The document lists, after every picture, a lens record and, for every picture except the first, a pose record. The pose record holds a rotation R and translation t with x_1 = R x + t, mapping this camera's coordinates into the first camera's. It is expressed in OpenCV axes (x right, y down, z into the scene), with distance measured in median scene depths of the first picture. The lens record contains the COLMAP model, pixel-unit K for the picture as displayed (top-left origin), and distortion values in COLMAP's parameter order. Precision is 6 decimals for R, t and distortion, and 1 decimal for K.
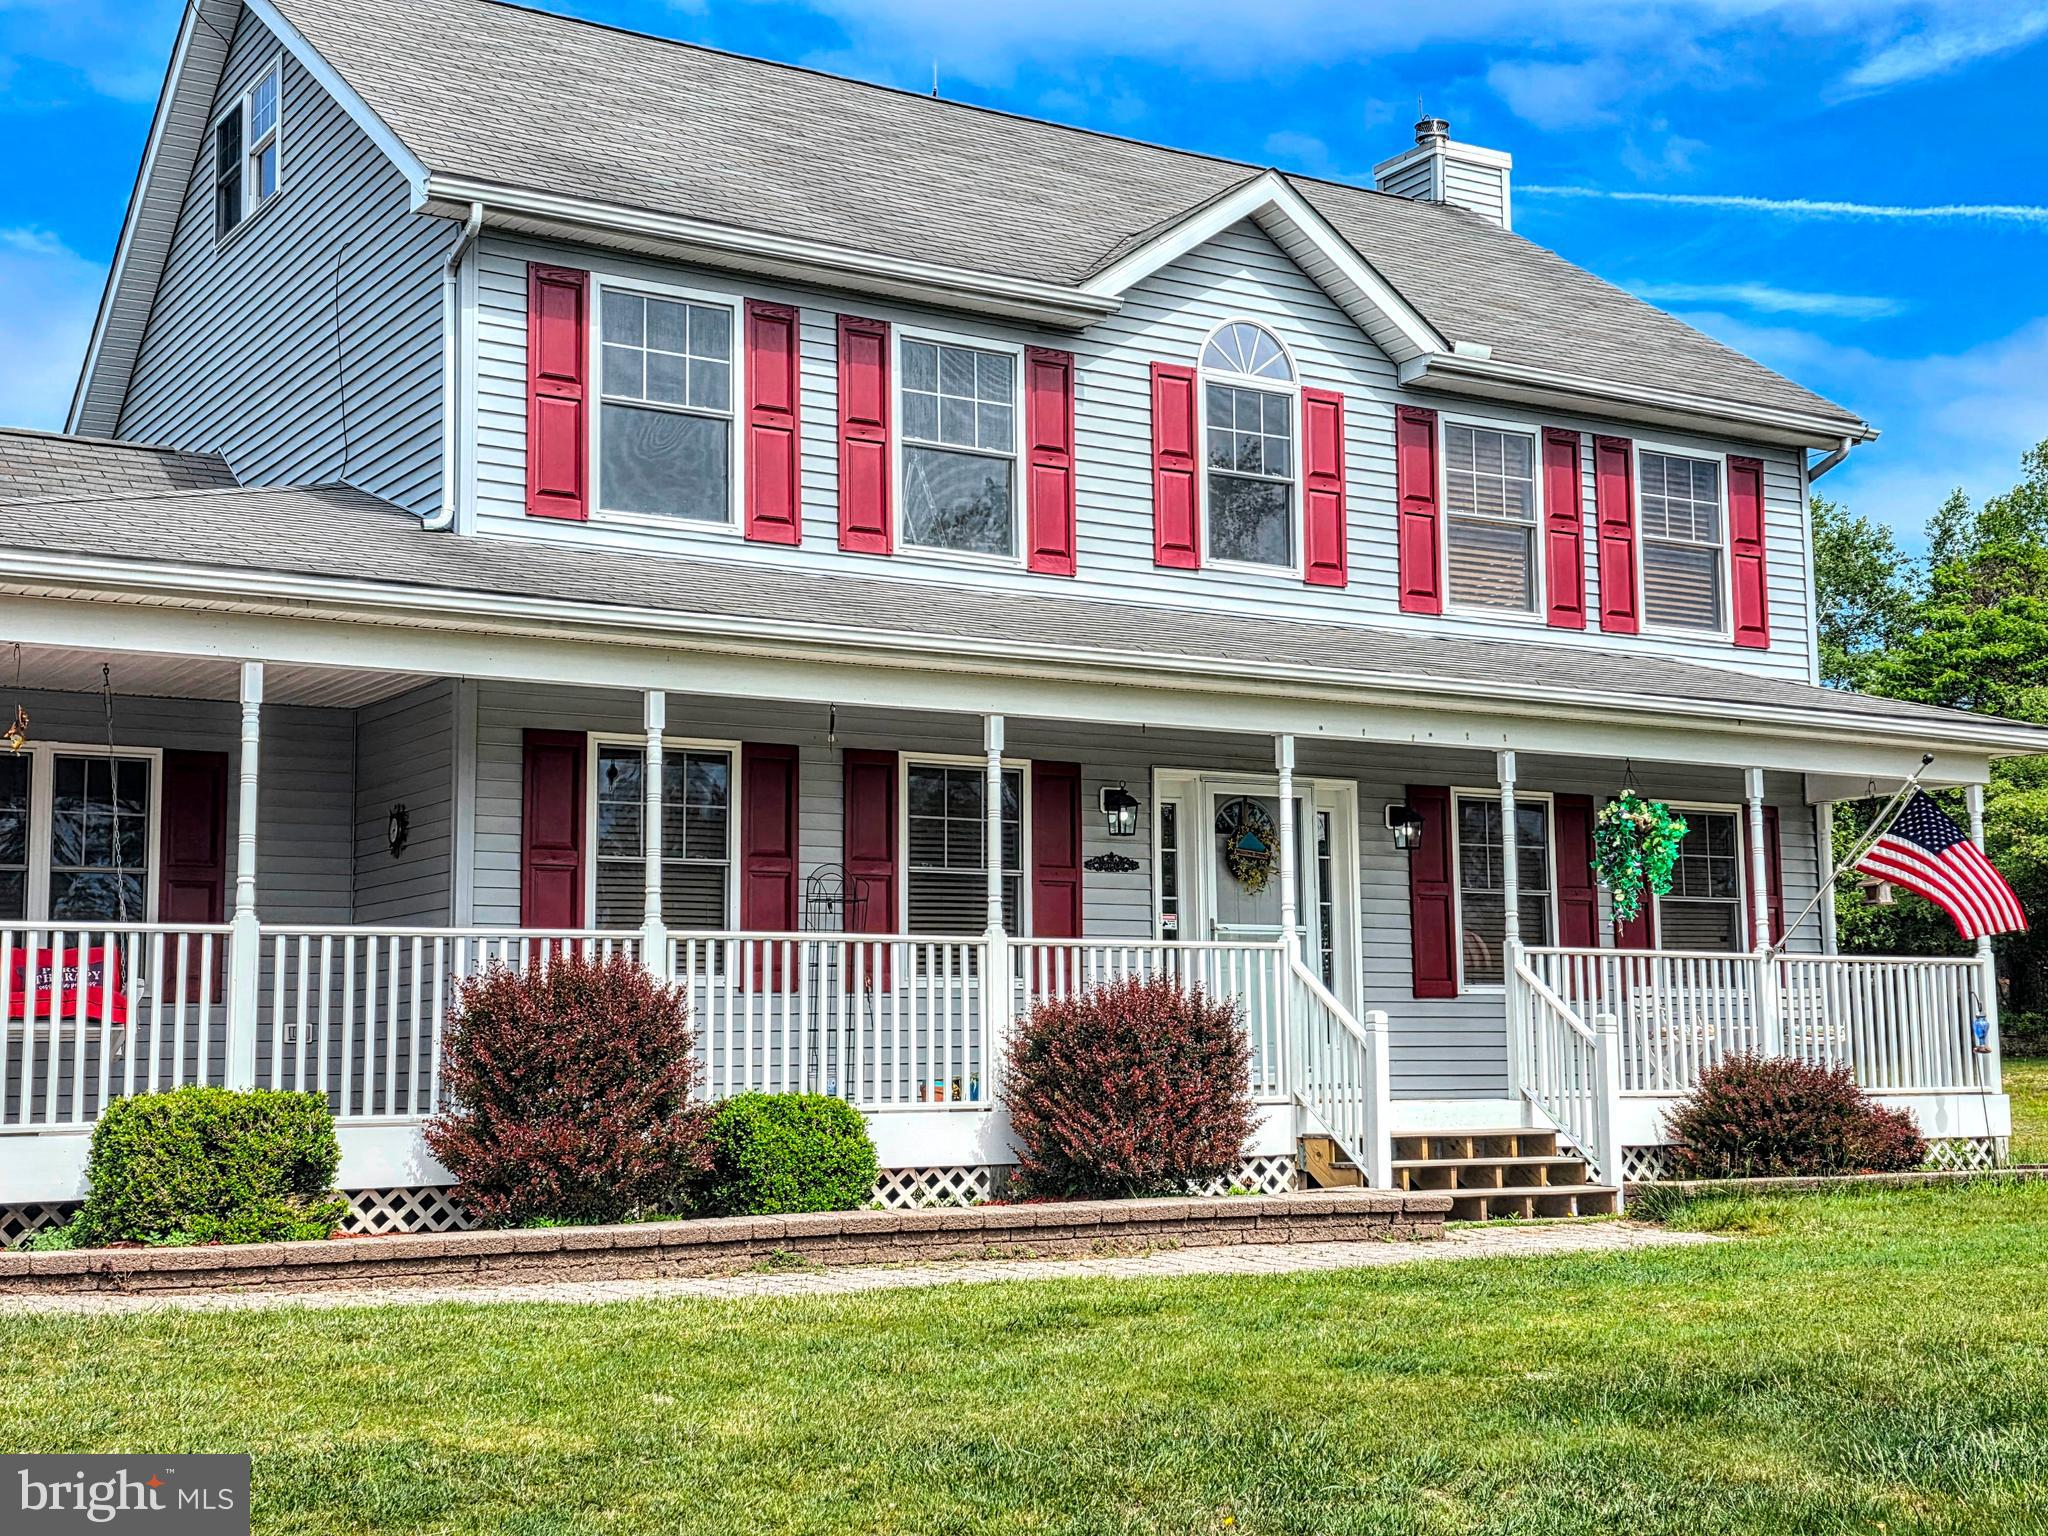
lens RADIAL K [[2670.2, 0, 1044.8], [0, 2670.2, 772.3], [0, 0, 1]] dist [0.193428, 0.000000]
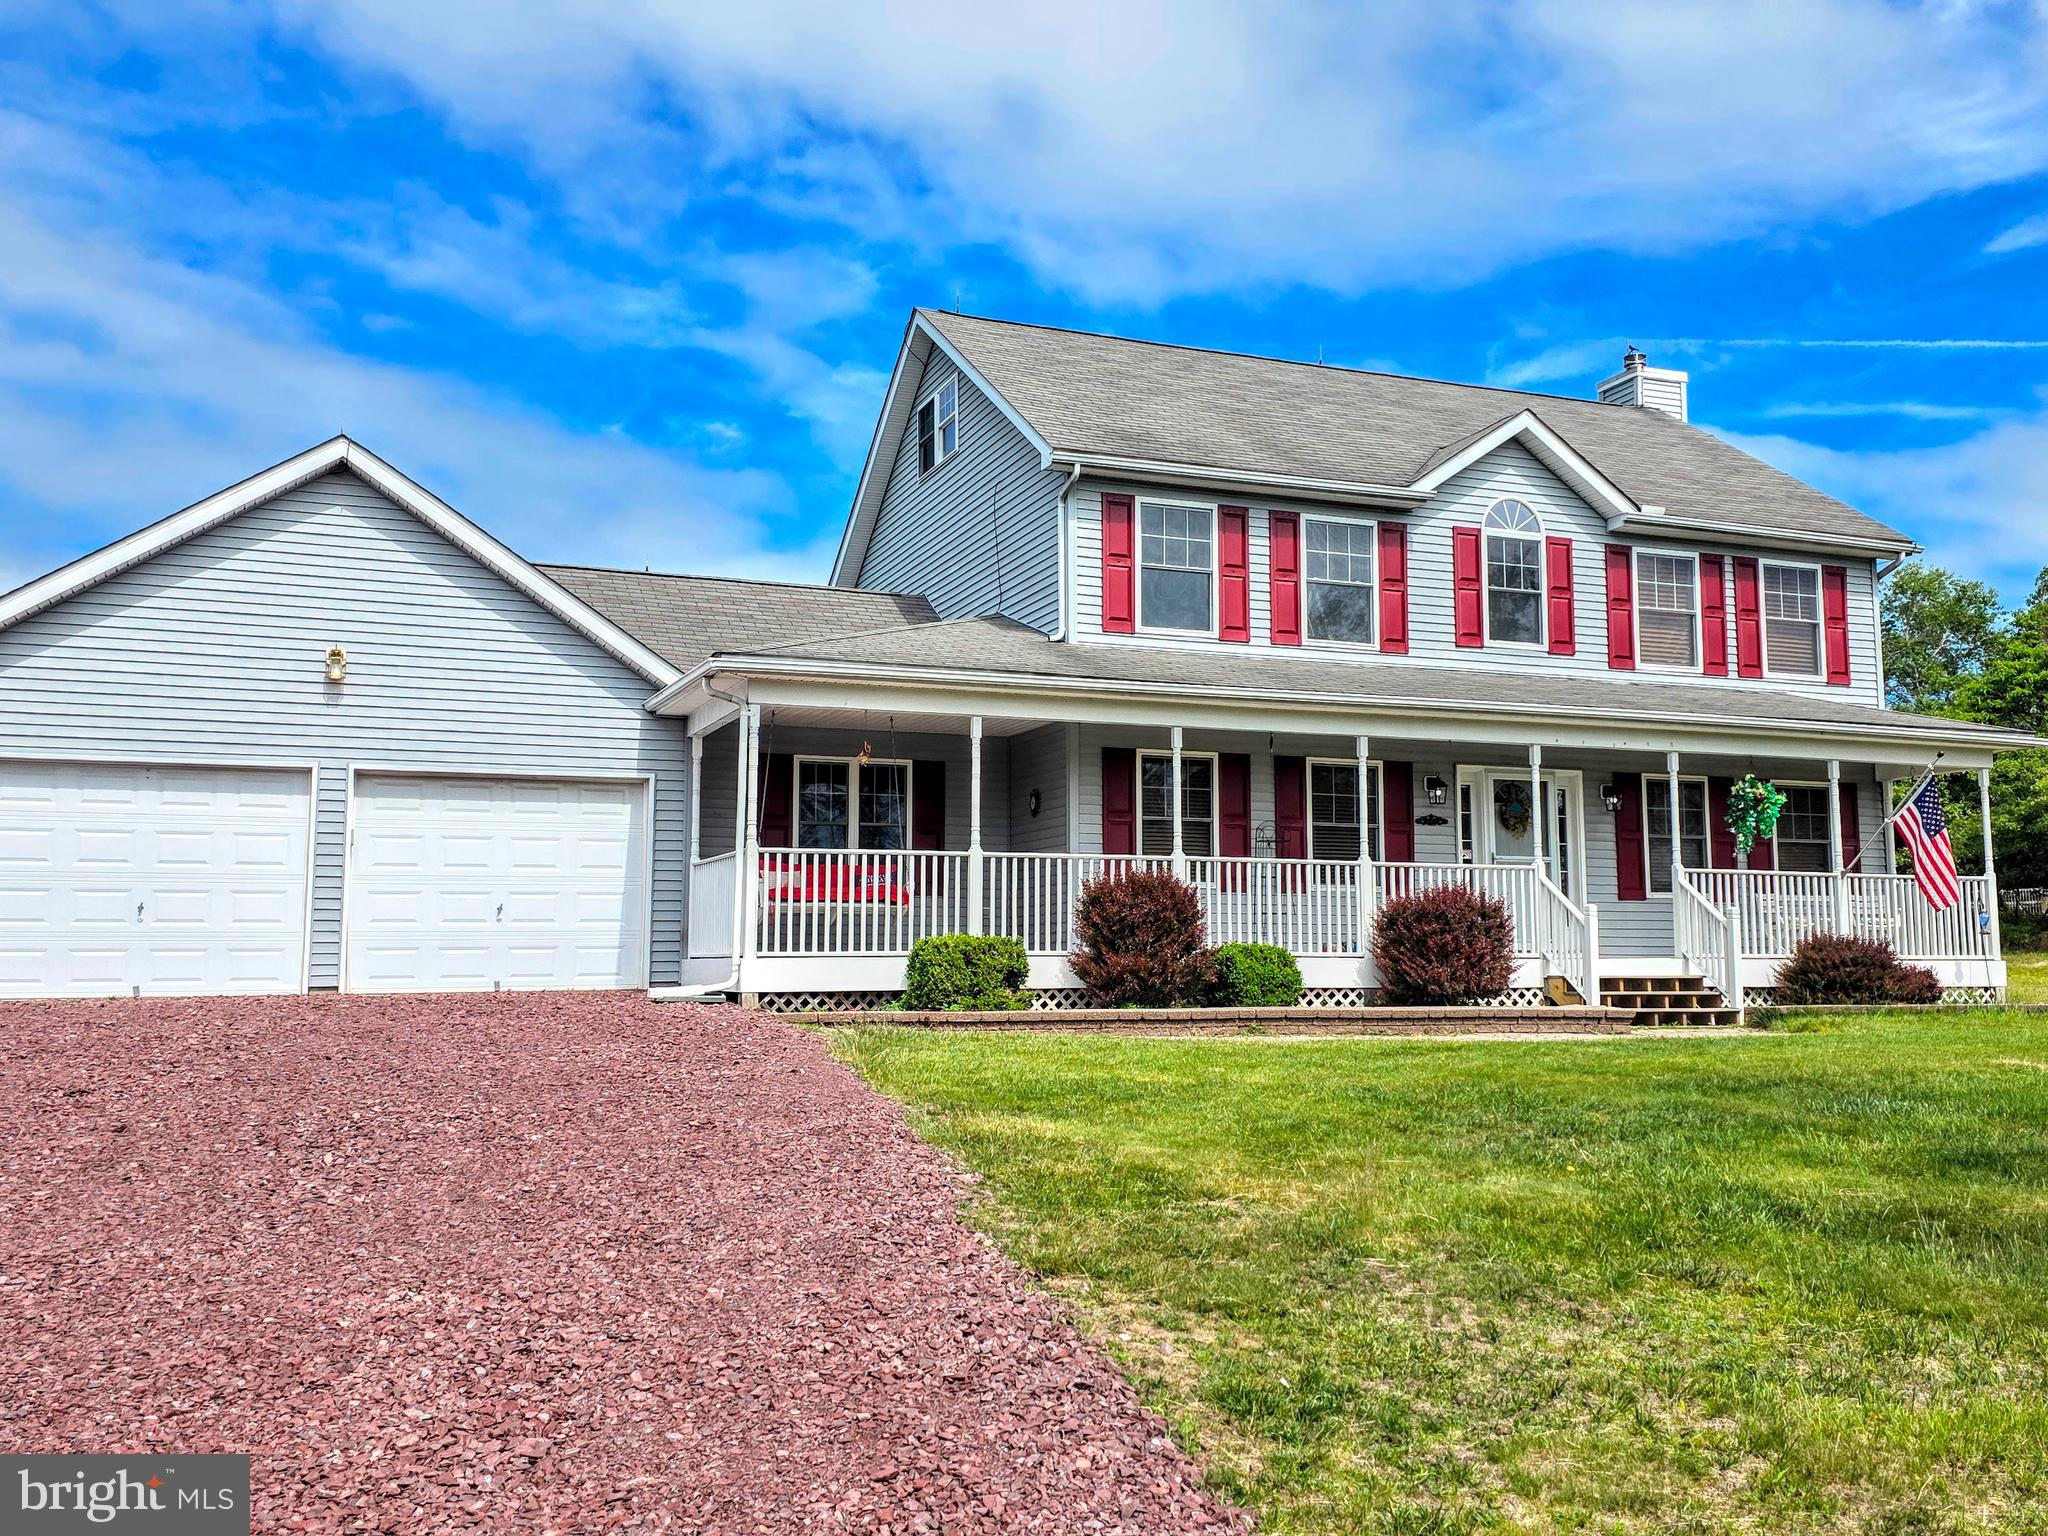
lens RADIAL K [[1854.5, 0, 1064.7], [0, 1854.5, 772.7], [0, 0, 1]] dist [0.107082, -0.035196]
pose [[0.985699, -0.009760, -0.168232, -0.005841], [0.010530, 0.999938, 0.003682, -0.003548], [0.168186, -0.005401, 0.985741, -0.223209]]
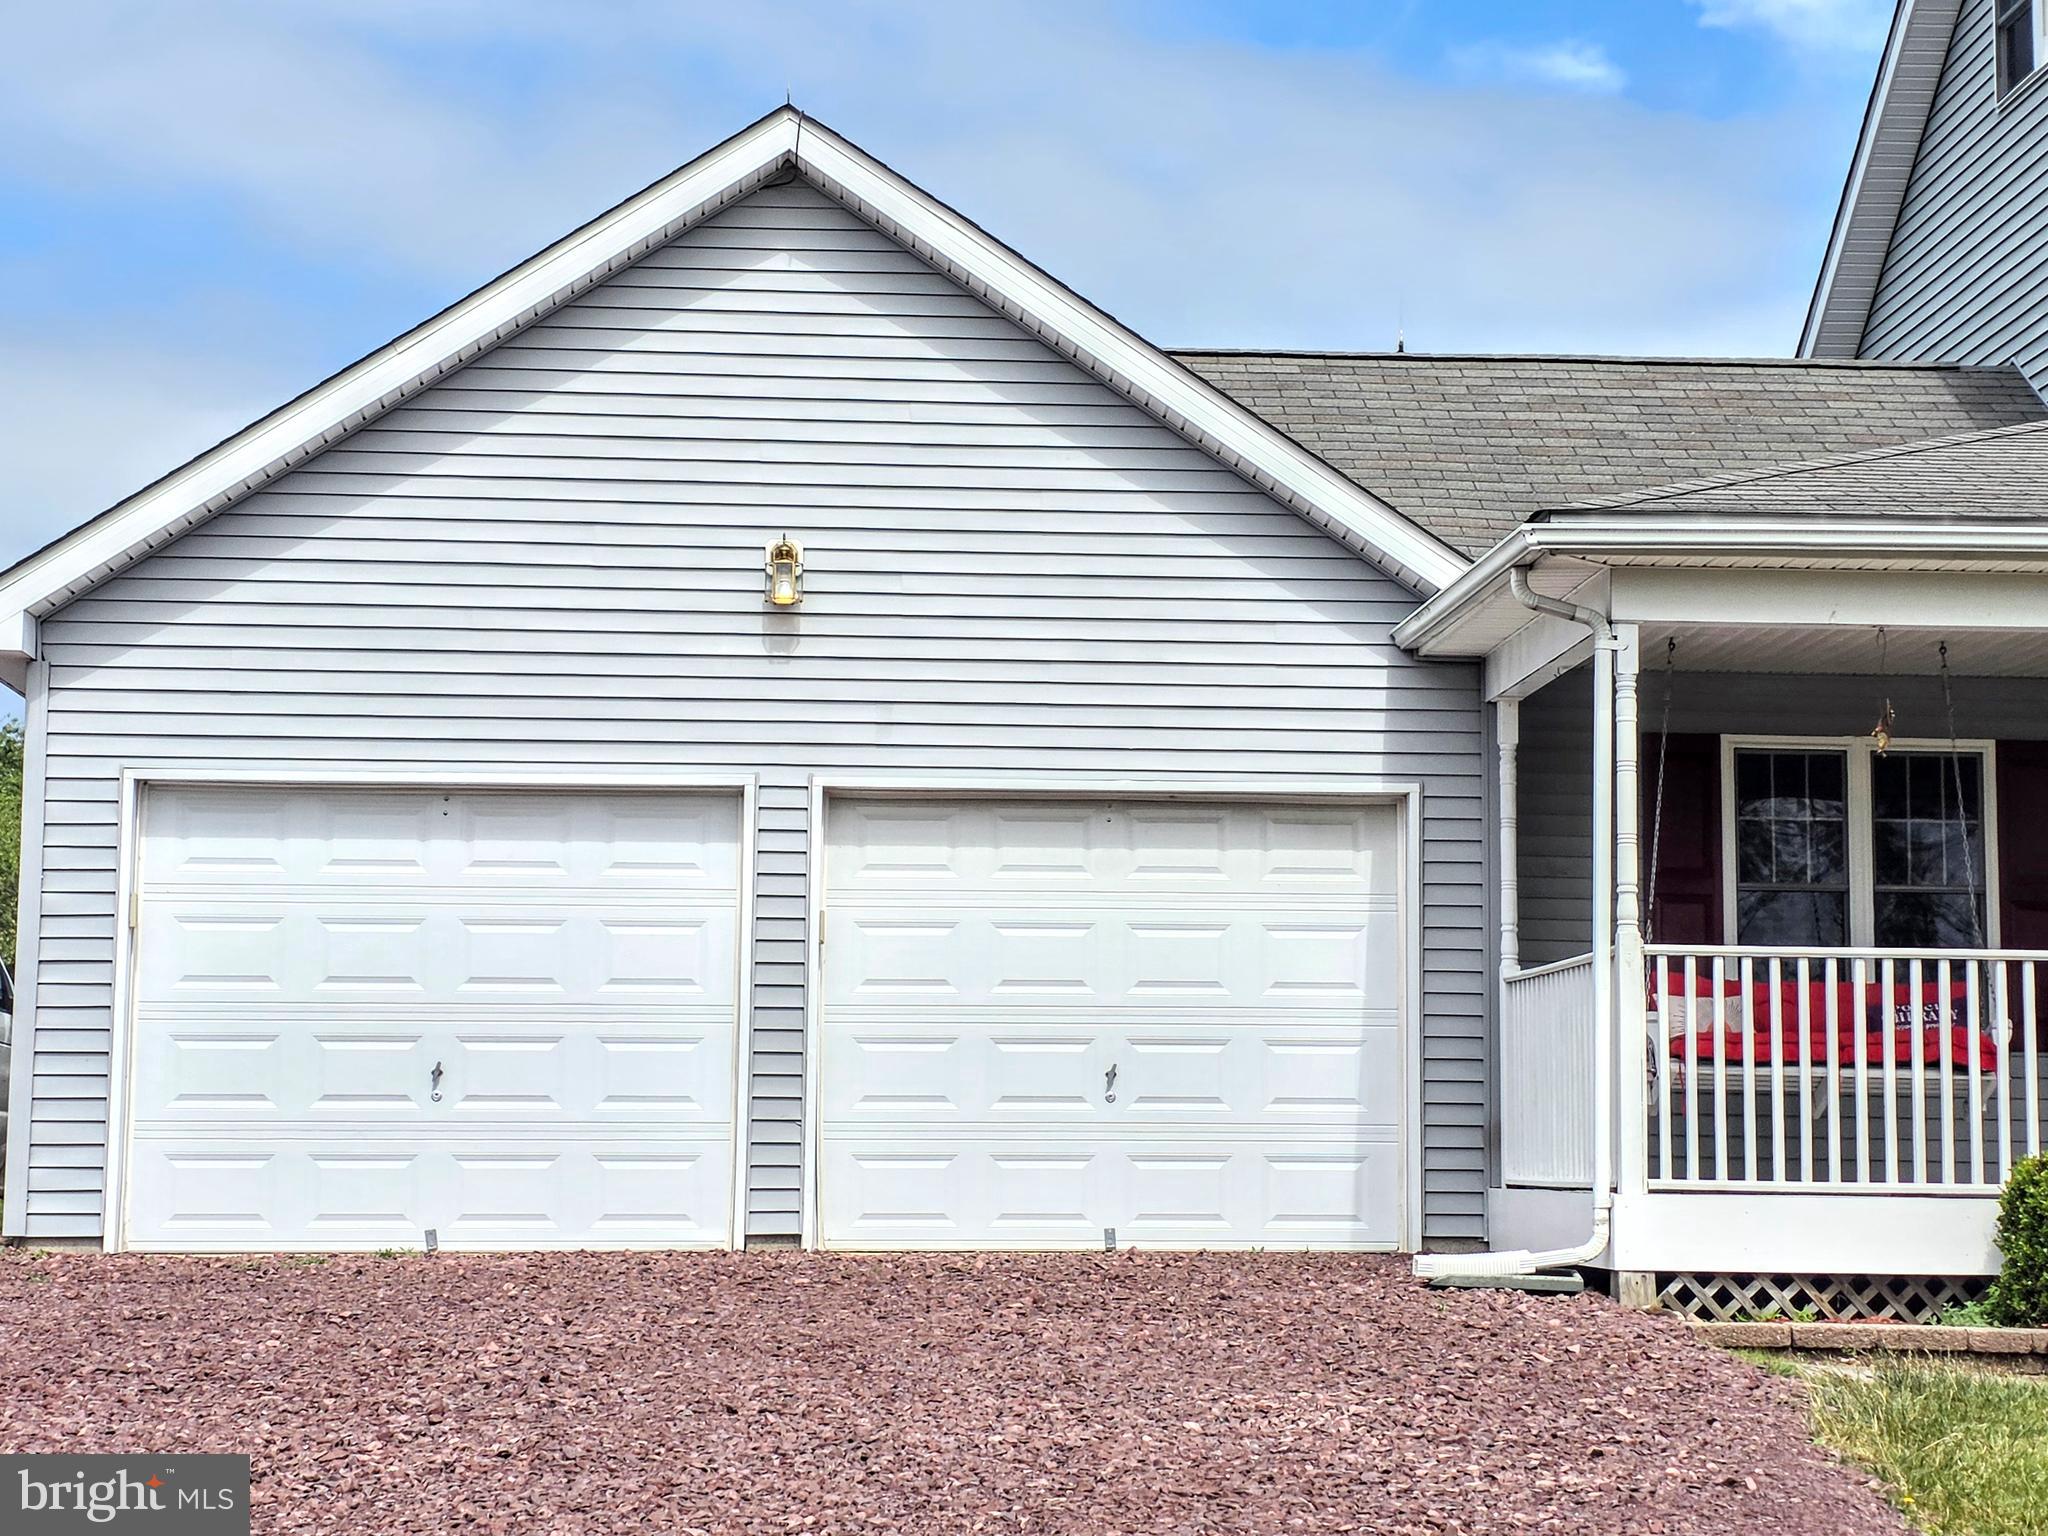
lens RADIAL K [[3888.8, 0, 1066.1], [0, 3888.8, 700.8], [0, 0, 1]] dist [0.144735, 0.000000]
pose [[0.884597, -0.040479, -0.464595, -0.022587], [0.033834, 0.999171, -0.022635, -0.003114], [0.465126, 0.004304, 0.885234, -0.156911]]
